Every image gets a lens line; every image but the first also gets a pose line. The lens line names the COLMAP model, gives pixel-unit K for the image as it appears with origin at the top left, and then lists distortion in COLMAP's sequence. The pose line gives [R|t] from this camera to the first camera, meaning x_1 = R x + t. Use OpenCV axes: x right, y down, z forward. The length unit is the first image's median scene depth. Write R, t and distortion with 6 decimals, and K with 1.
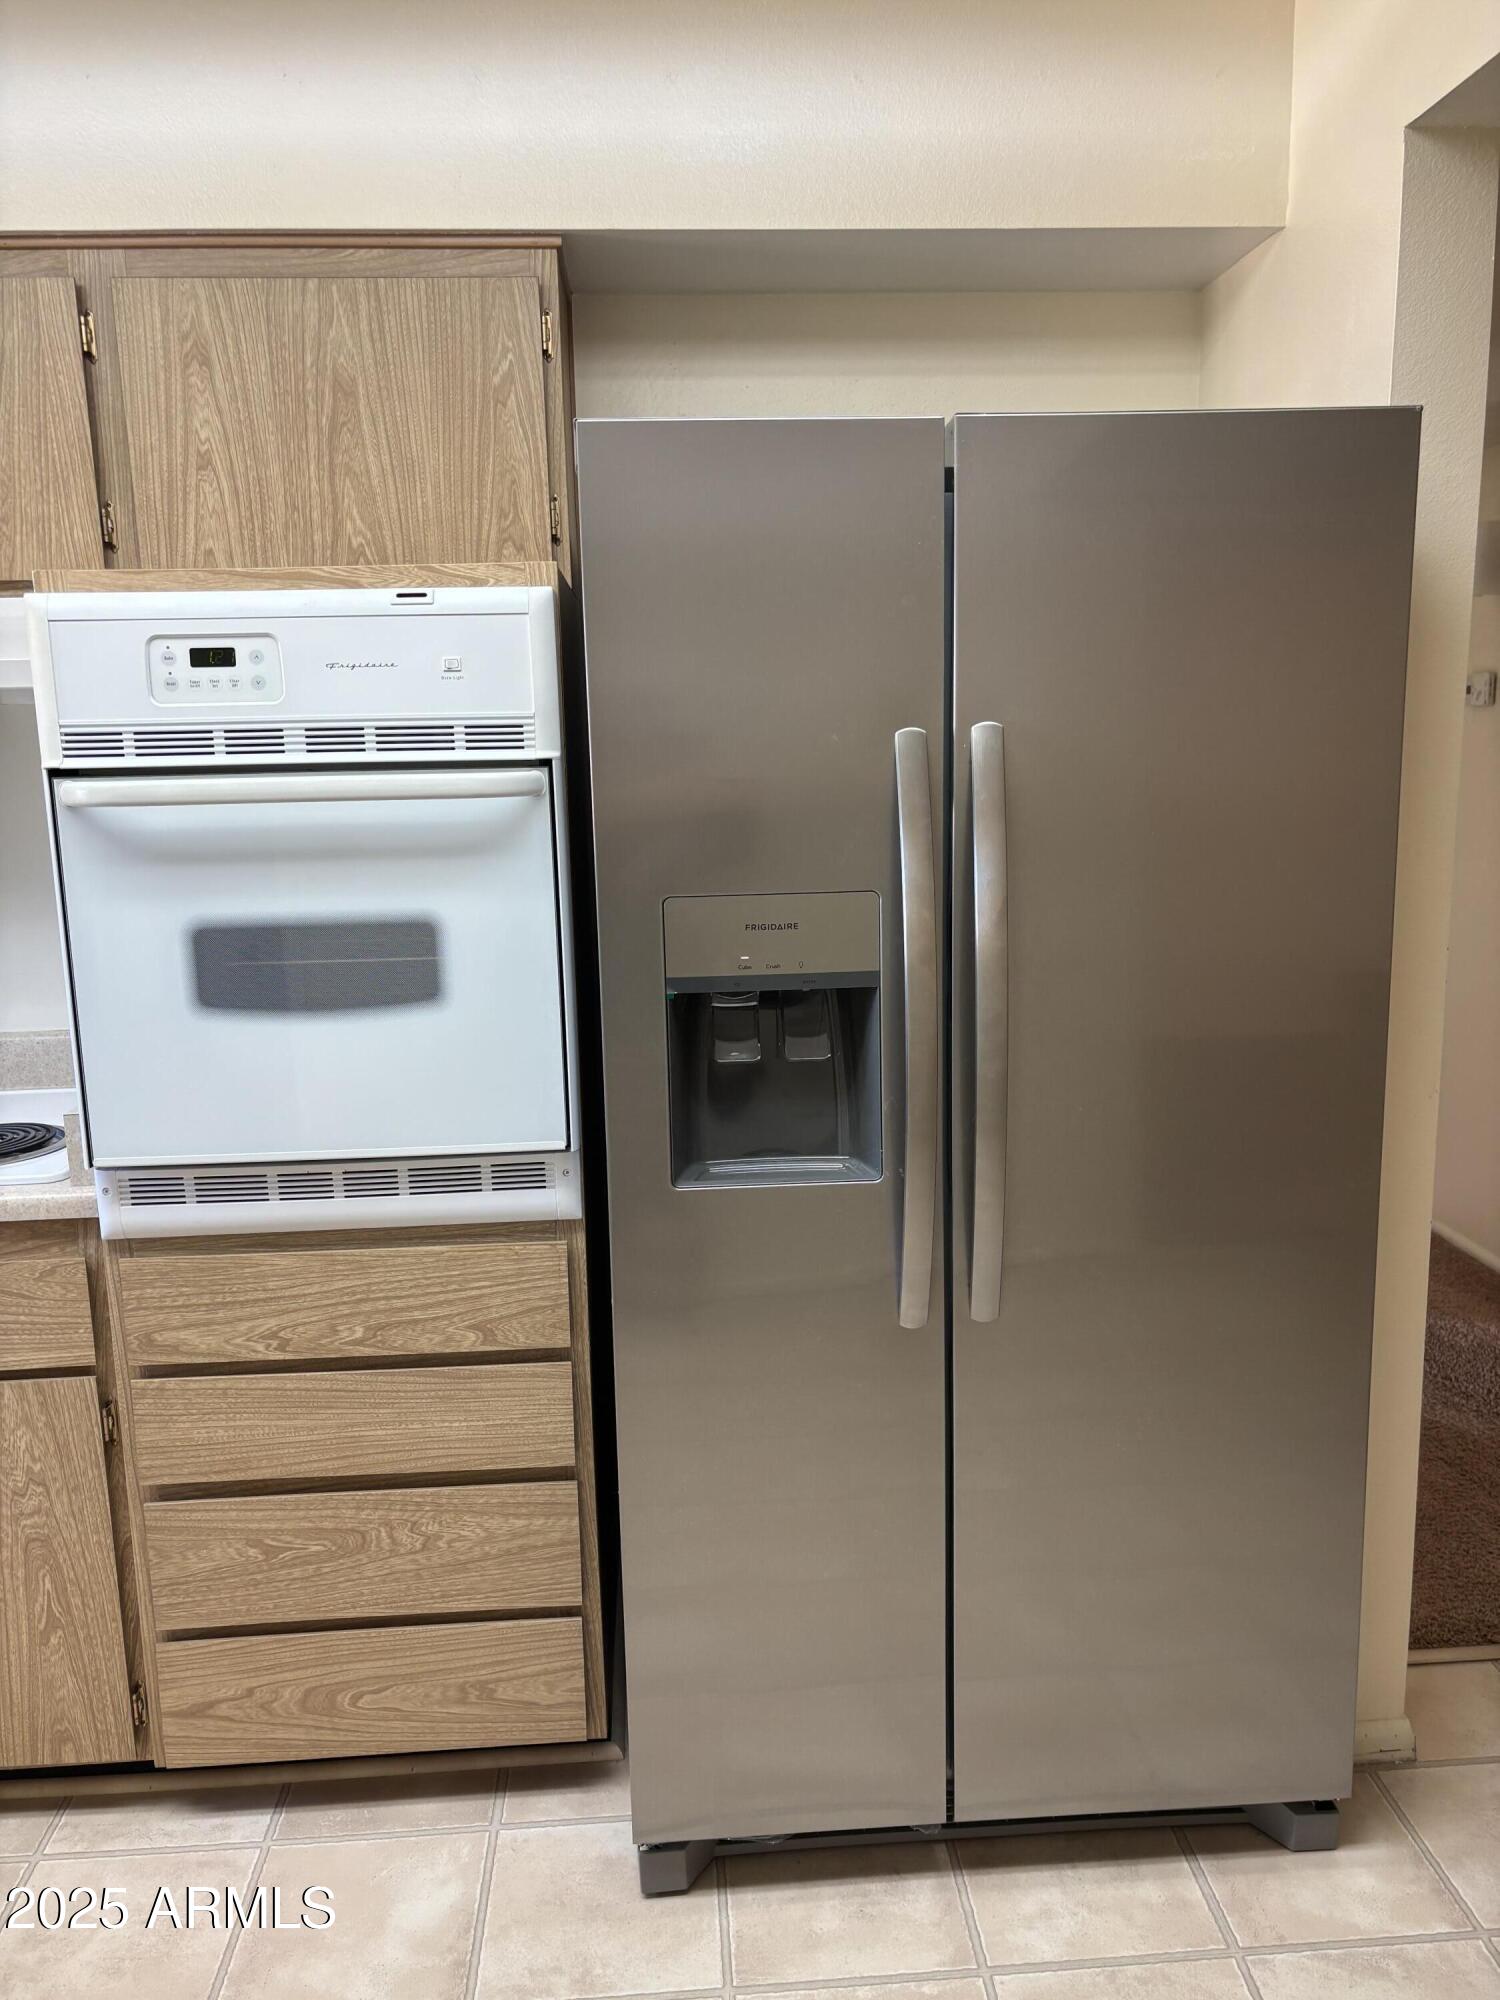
lens RADIAL K [[1495.6, 0, 750.2], [0, 1495.6, 998.3], [0, 0, 1]] dist [-0.002066, -0.000369]
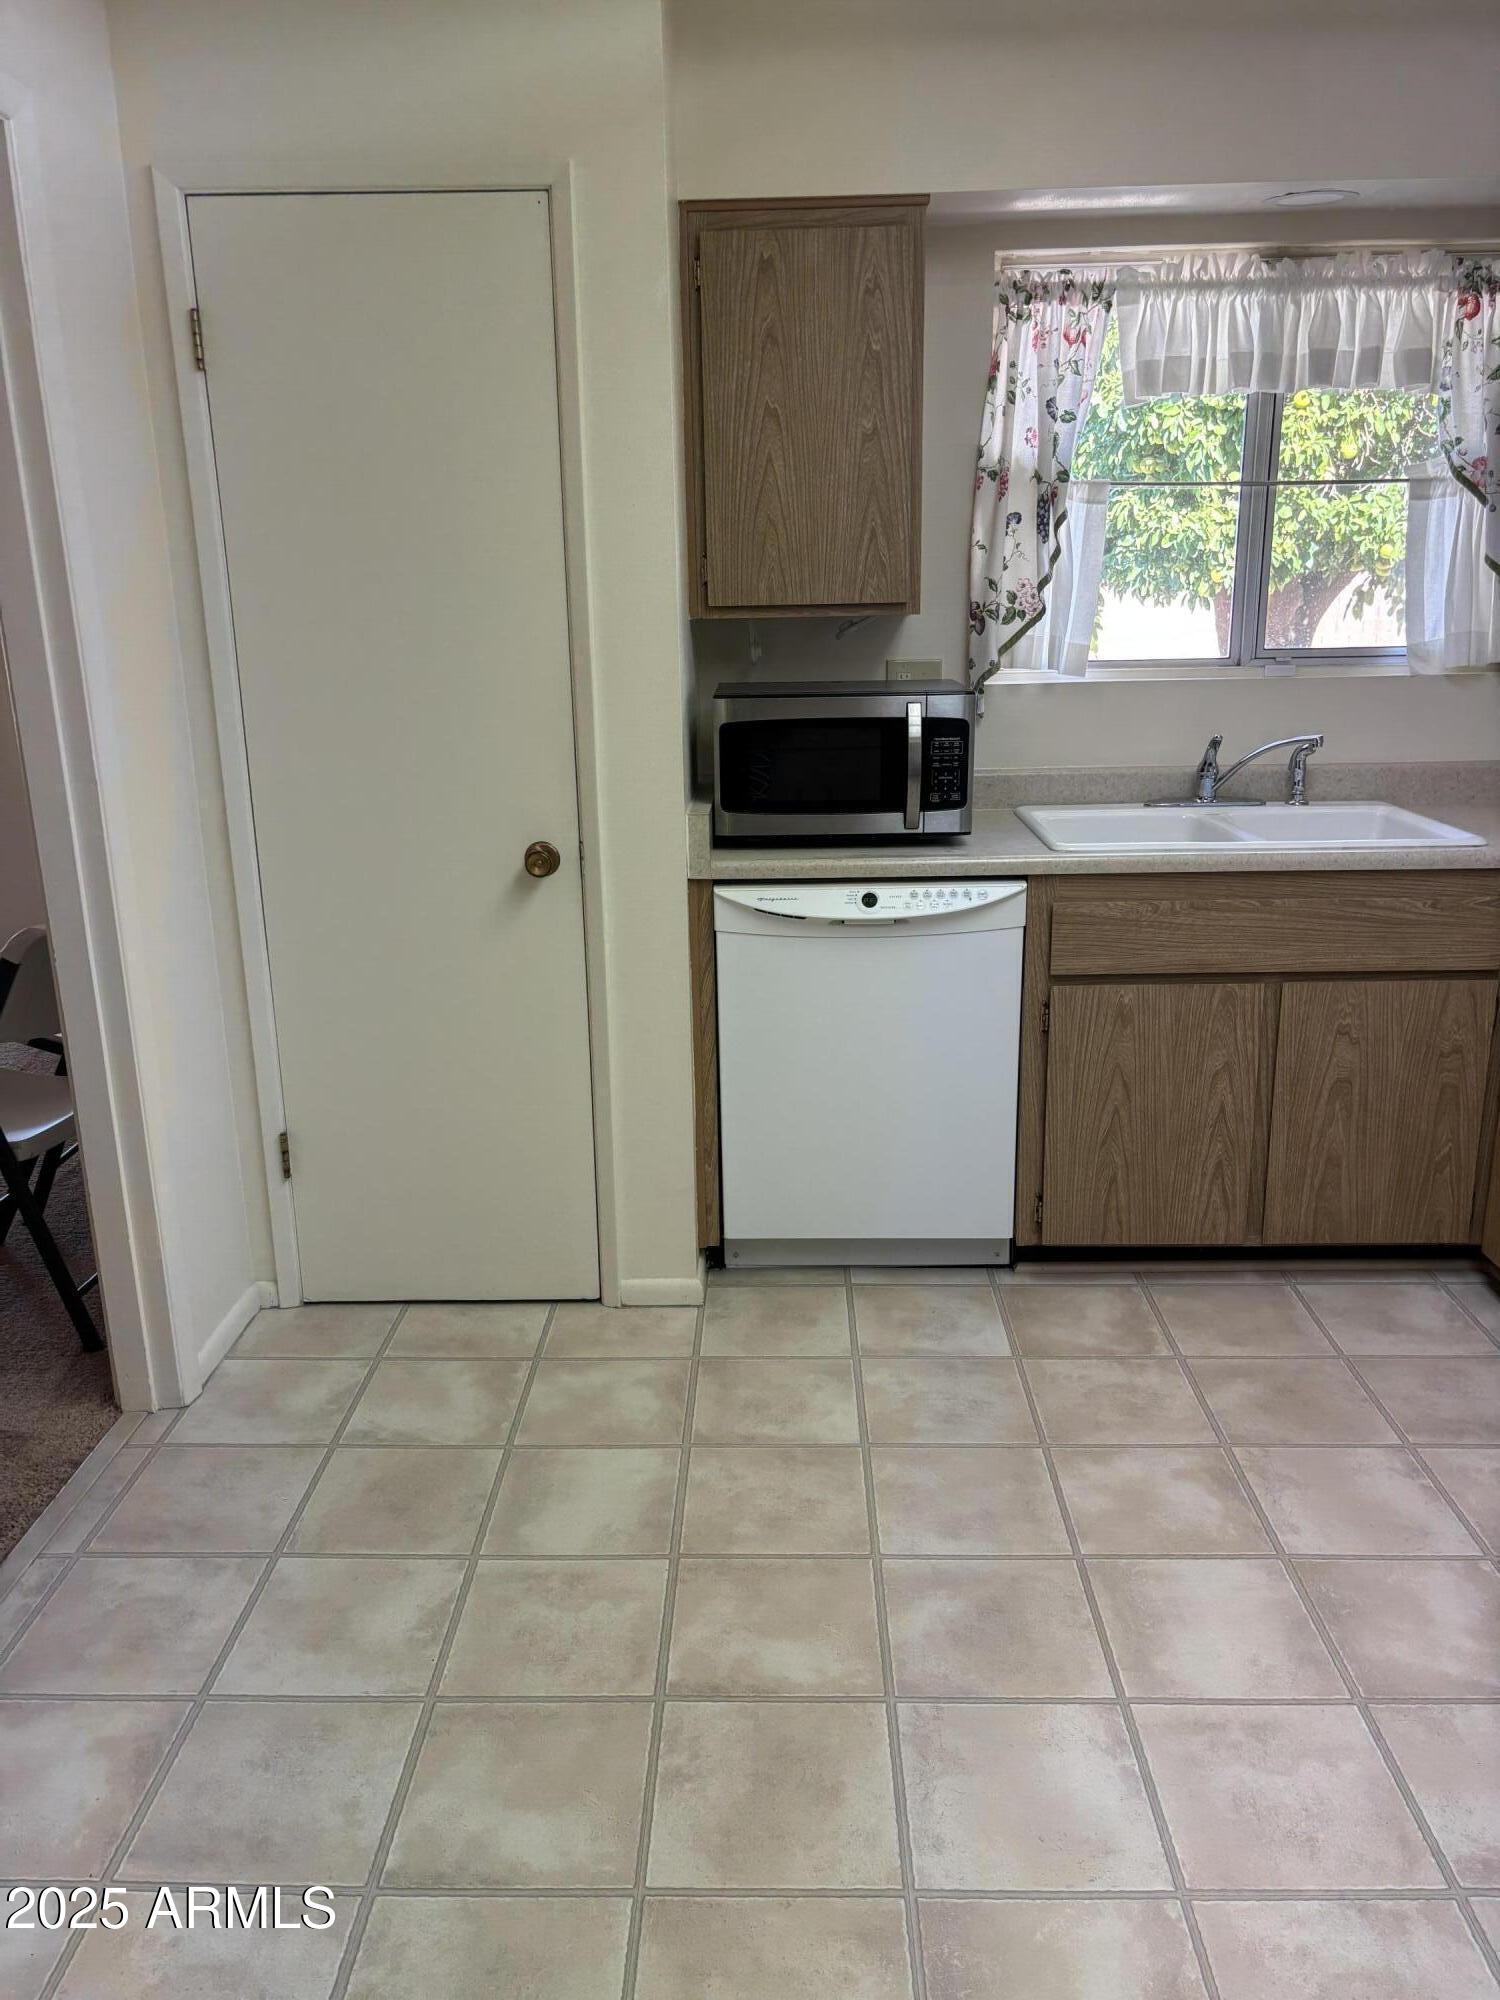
lens RADIAL K [[1495.6, 0, 749.7], [0, 1495.6, 1000.9], [0, 0, 1]] dist [-0.002066, -0.000369]
pose [[0.996260, 0.029321, -0.081277, -0.737004], [-0.021305, 0.994979, 0.097790, -0.702849], [0.083736, -0.095692, 0.991883, -0.516184]]
